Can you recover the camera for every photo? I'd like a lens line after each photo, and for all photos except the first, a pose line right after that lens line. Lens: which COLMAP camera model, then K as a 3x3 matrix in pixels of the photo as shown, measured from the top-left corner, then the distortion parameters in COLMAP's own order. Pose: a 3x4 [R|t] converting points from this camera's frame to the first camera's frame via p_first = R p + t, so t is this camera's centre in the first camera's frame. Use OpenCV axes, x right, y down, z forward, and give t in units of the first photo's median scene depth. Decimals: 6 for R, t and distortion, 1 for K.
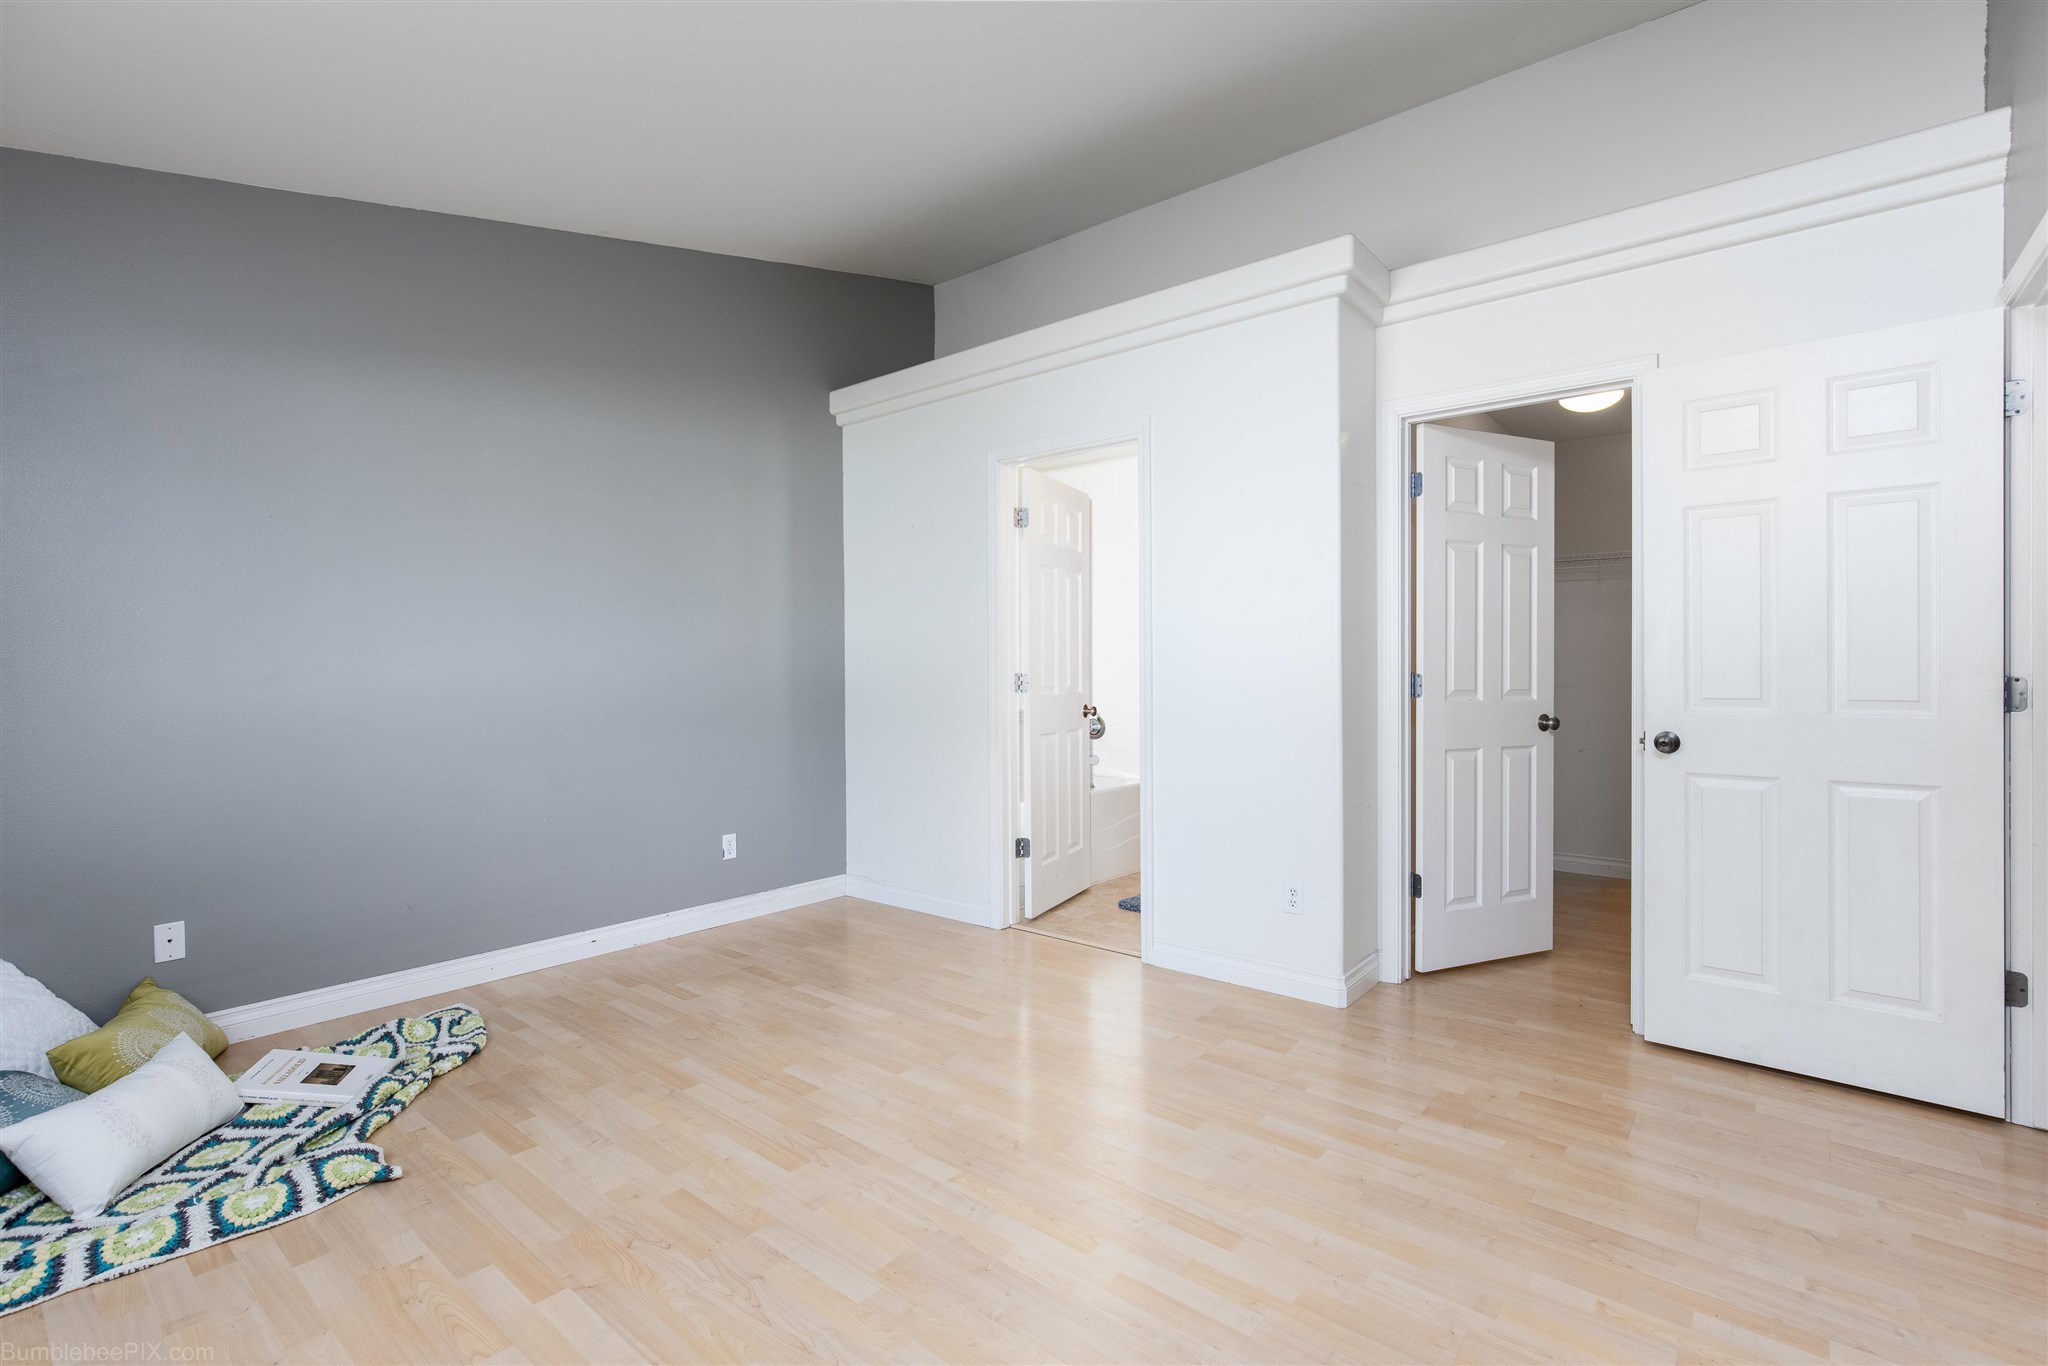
lens RADIAL K [[928.4, 0, 1023.6], [0, 928.4, 675.6], [0, 0, 1]] dist [-0.013029, 0.006054]
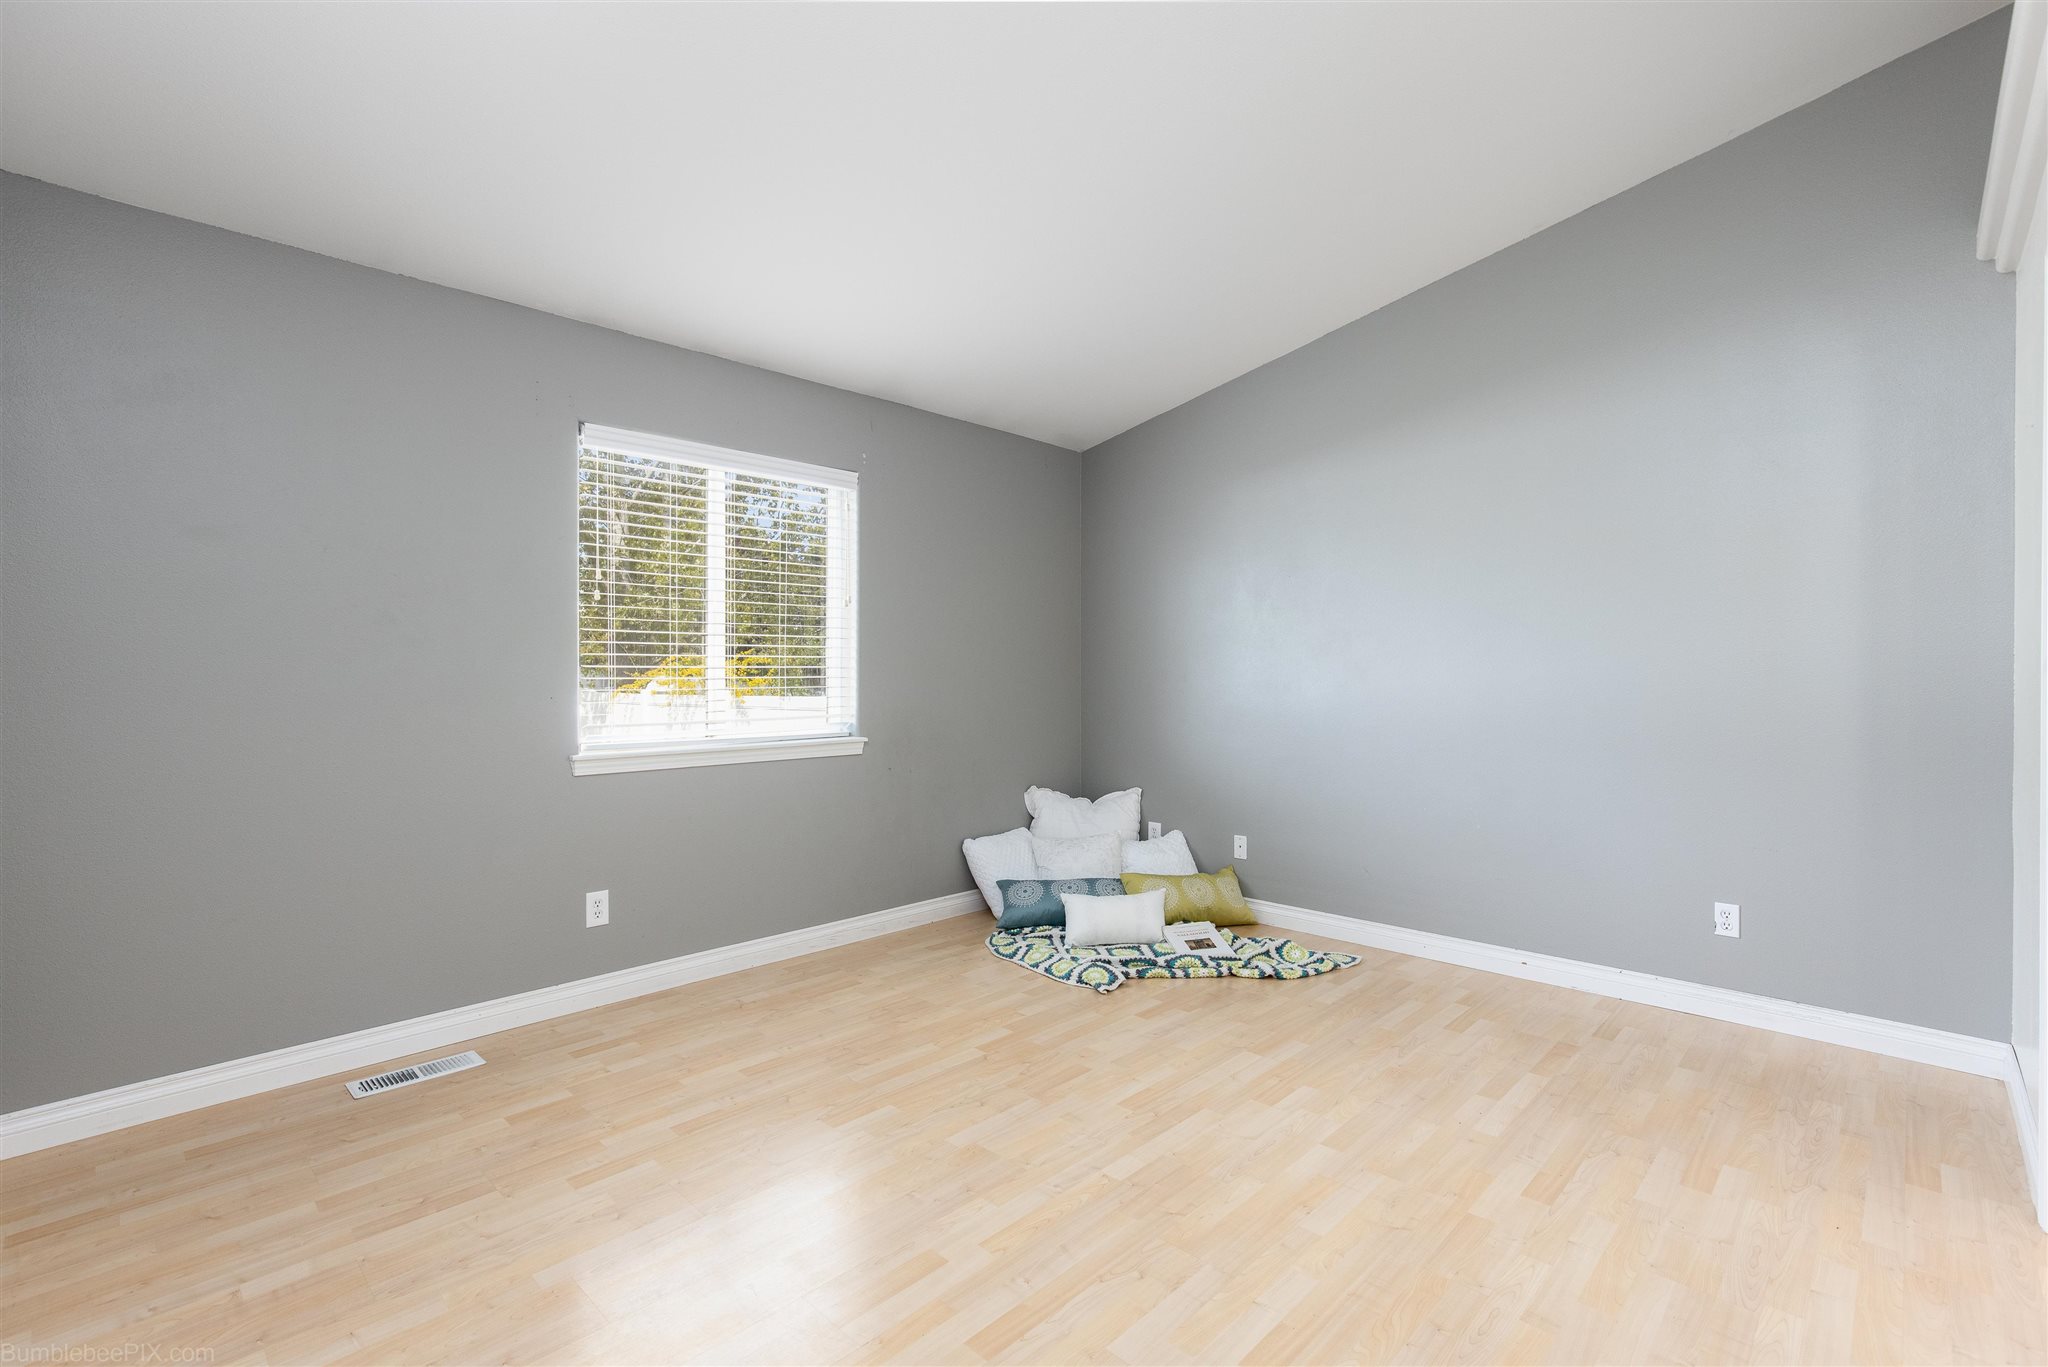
lens RADIAL K [[928.4, 0, 1022.2], [0, 928.4, 676.3], [0, 0, 1]] dist [-0.013029, 0.006054]
pose [[-0.061323, 0.014293, -0.998016, 0.684913], [-0.011544, 0.999820, 0.015028, -0.030711], [0.998051, 0.012443, -0.061147, 0.671209]]
